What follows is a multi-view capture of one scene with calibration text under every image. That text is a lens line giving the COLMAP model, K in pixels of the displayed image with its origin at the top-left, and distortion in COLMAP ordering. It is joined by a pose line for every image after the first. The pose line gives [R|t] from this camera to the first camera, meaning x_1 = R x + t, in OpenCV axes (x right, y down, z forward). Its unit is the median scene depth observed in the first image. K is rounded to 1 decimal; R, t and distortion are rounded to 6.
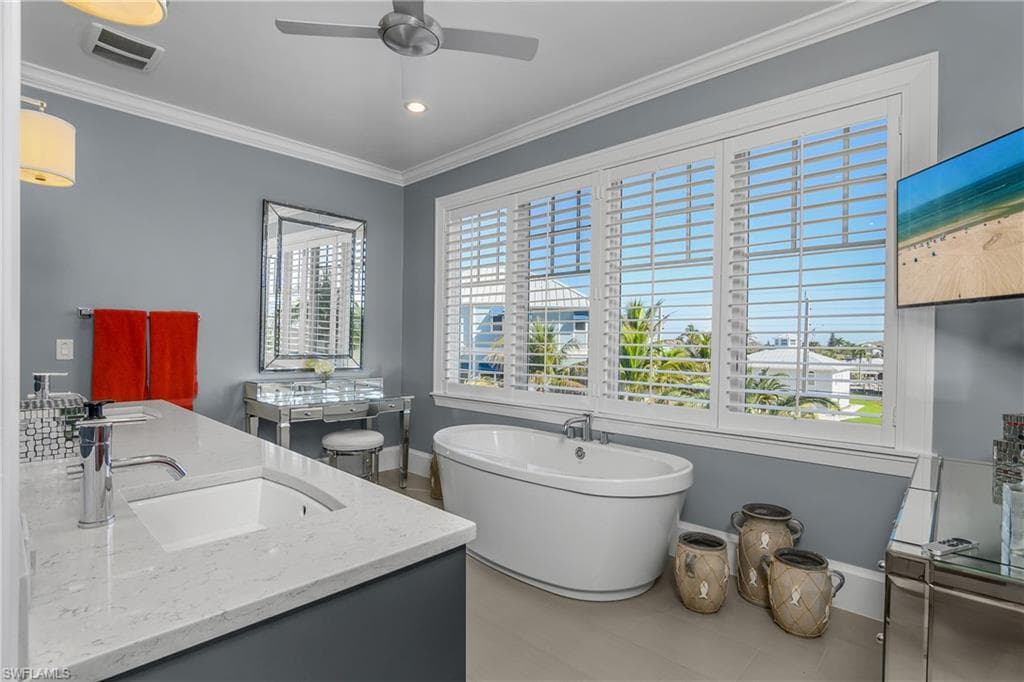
lens RADIAL K [[514.2, 0, 500.1], [0, 514.2, 347.0], [0, 0, 1]] dist [-0.000722, 0.000117]
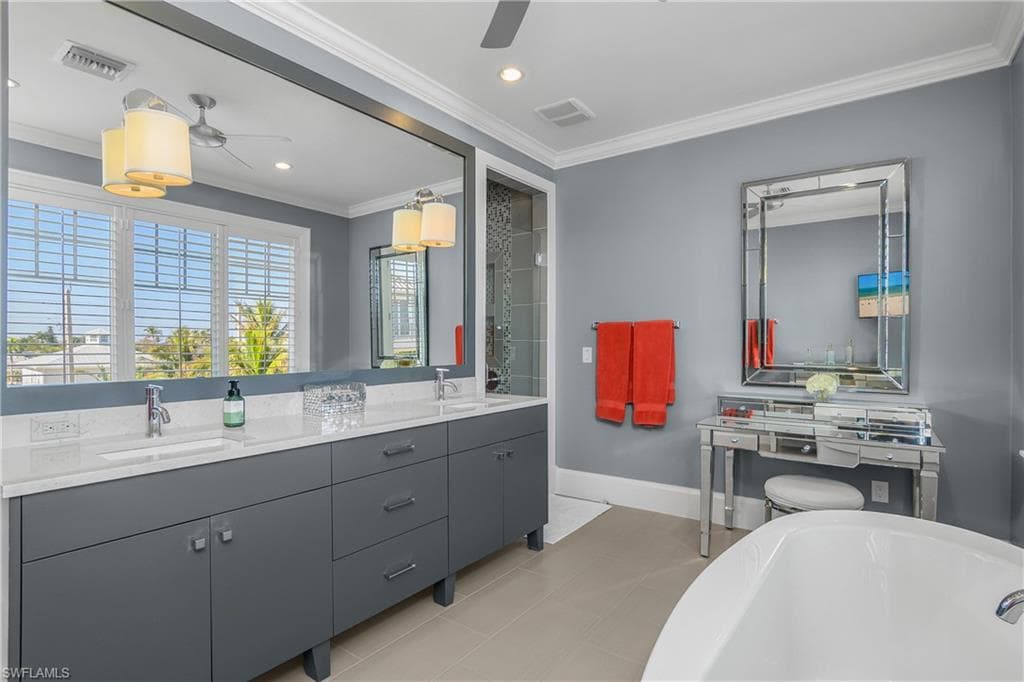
lens RADIAL K [[514.2, 0, 500.1], [0, 514.2, 347.0], [0, 0, 1]] dist [-0.000722, 0.000117]
pose [[0.125419, 0.002588, -0.992100, 0.384398], [-0.005229, 0.999984, 0.001948, -0.015211], [0.992090, 0.004944, 0.125431, 0.549968]]
